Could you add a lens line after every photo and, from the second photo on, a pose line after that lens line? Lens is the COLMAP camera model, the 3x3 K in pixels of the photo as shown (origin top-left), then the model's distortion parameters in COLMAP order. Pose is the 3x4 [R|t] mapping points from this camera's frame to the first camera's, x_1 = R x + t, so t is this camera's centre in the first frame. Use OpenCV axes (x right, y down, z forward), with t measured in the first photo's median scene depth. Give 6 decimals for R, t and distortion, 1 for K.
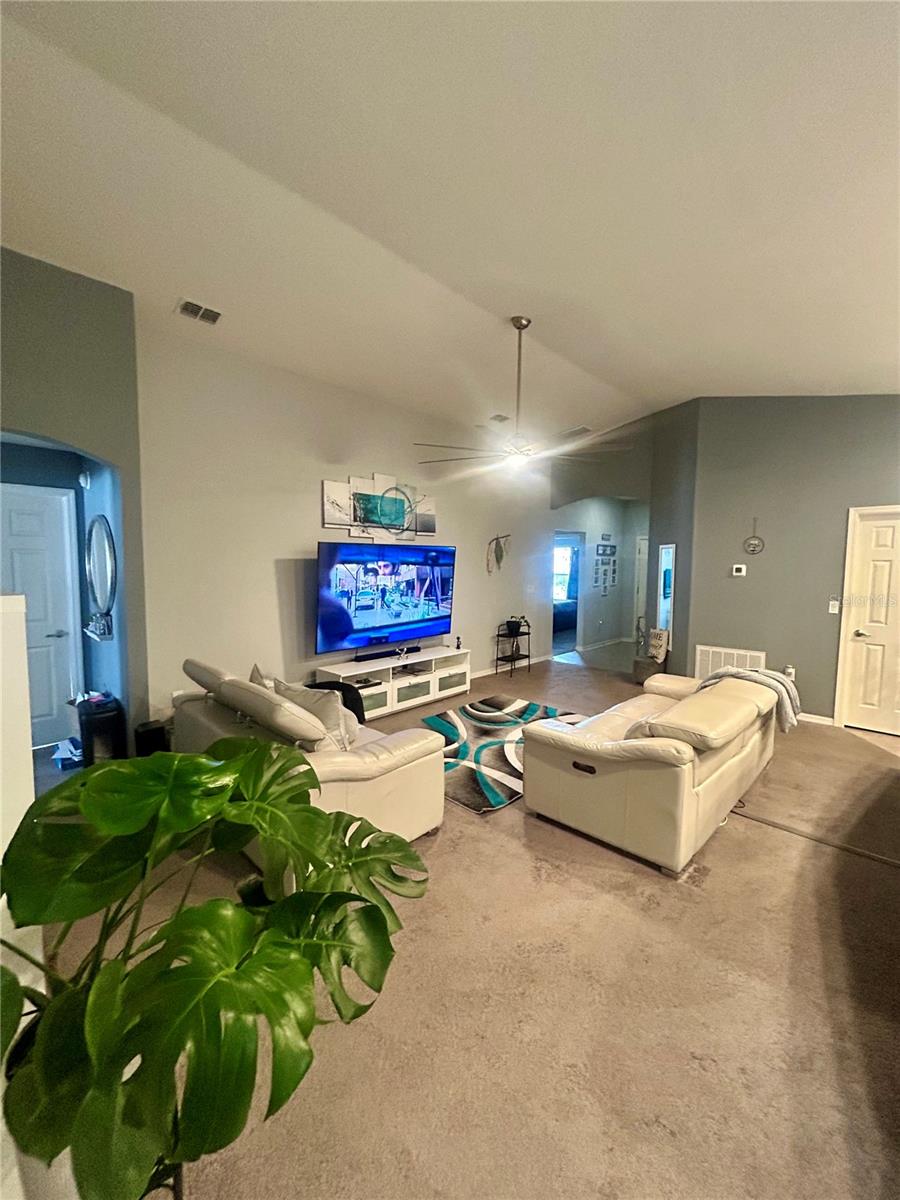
lens RADIAL K [[485.3, 0, 450.0], [0, 485.3, 600.0], [0, 0, 1]] dist [0.000690, 0.000435]
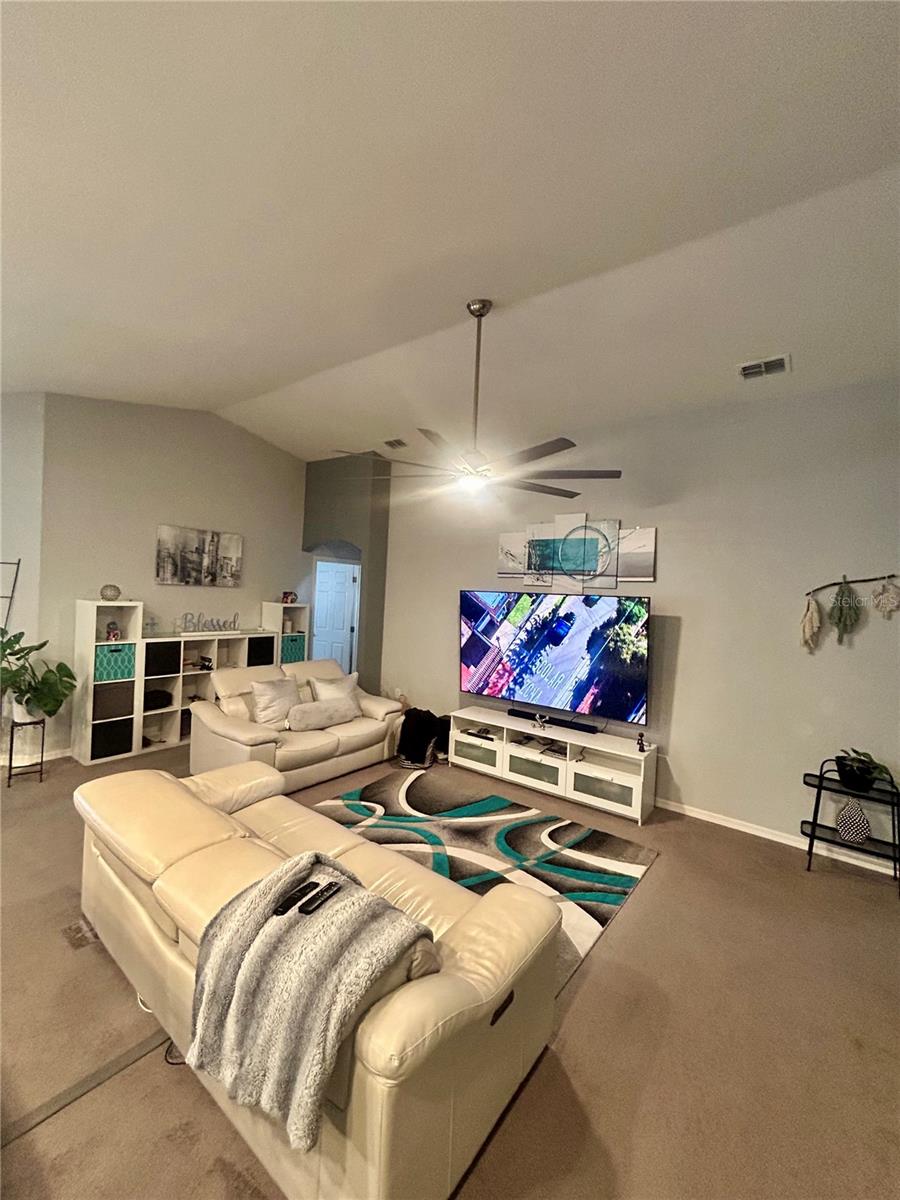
lens RADIAL K [[485.3, 0, 450.0], [0, 485.3, 600.0], [0, 0, 1]] dist [0.000690, 0.000435]
pose [[0.106842, 0.012538, -0.994197, 0.742717], [-0.121882, 0.992544, -0.000581, -0.082262], [0.986777, 0.121237, 0.107574, 0.749682]]
